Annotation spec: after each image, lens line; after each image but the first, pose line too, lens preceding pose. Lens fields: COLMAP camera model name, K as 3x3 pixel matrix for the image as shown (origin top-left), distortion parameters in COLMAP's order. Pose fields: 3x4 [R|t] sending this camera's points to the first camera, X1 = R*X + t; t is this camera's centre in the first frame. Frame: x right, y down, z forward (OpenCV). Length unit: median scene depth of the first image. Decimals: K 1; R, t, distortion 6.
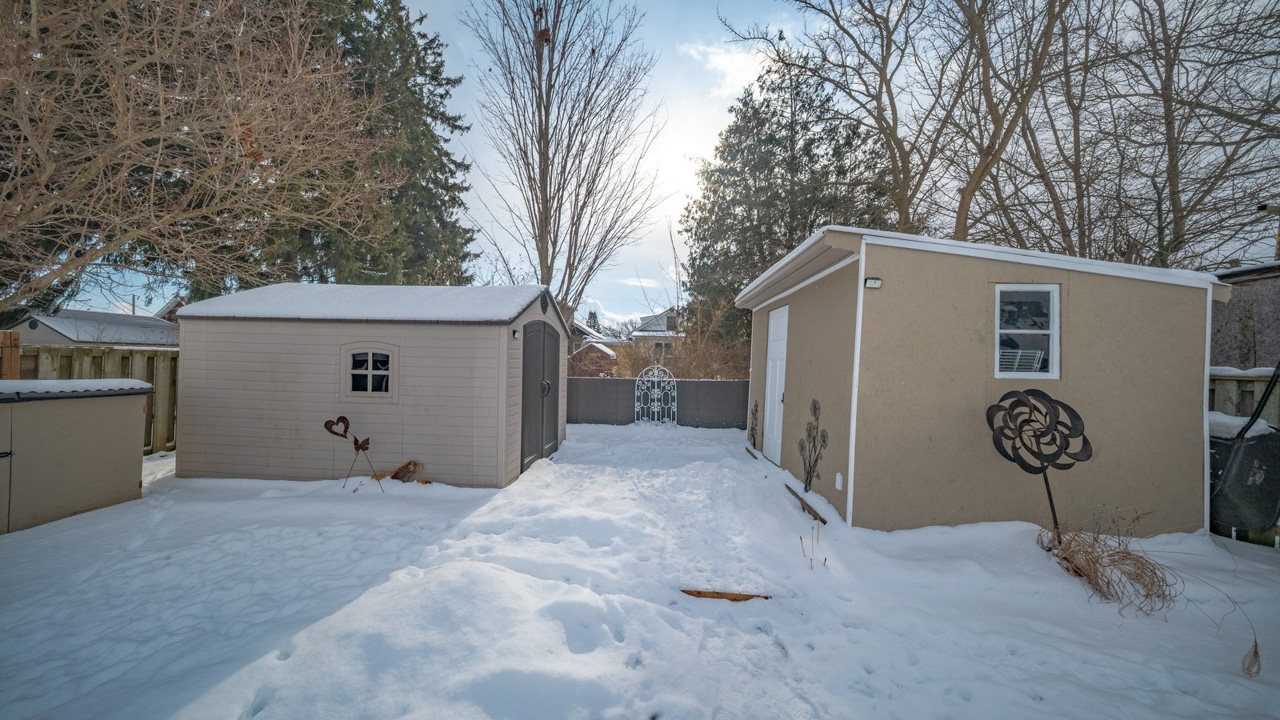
lens RADIAL K [[386.6, 0, 642.8], [0, 386.6, 365.4], [0, 0, 1]] dist [0.000680, -0.000046]
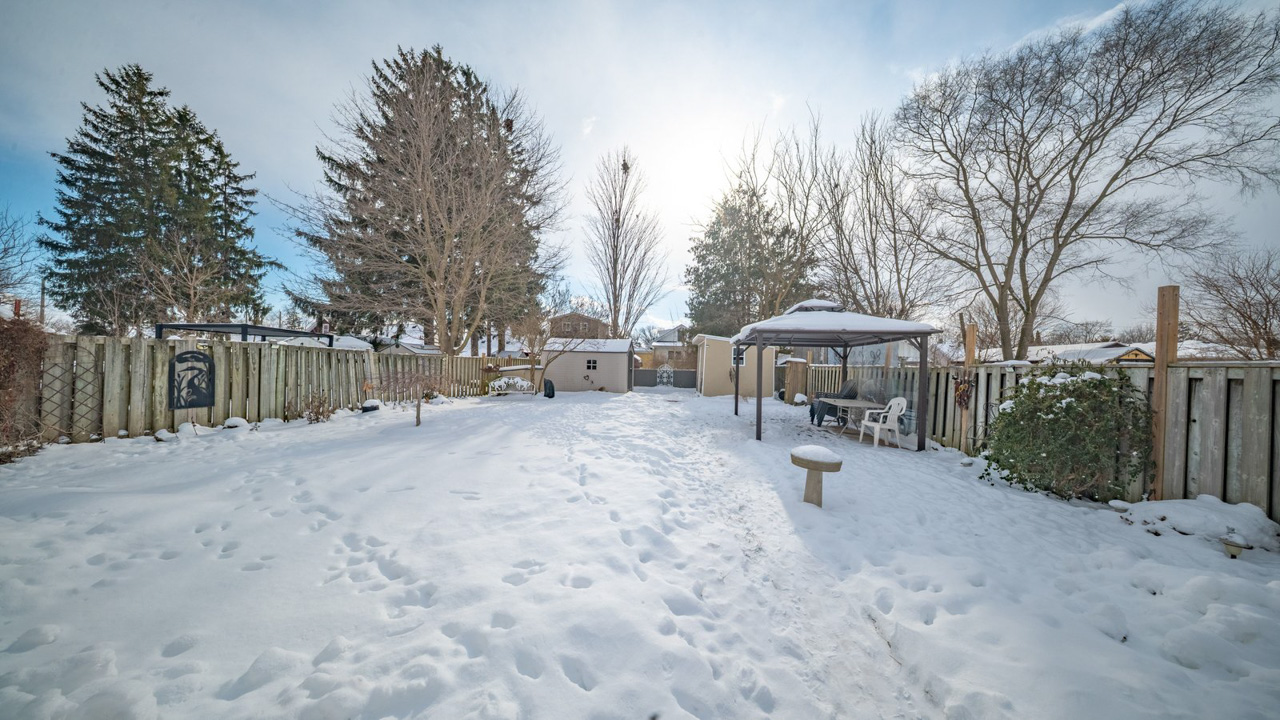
lens RADIAL K [[386.6, 0, 642.8], [0, 386.6, 365.4], [0, 0, 1]] dist [0.000680, -0.000046]
pose [[0.999122, 0.010479, -0.040554, -0.012584], [-0.010746, 0.999922, -0.006369, 0.025479], [0.040484, 0.006799, 0.999157, -1.659859]]
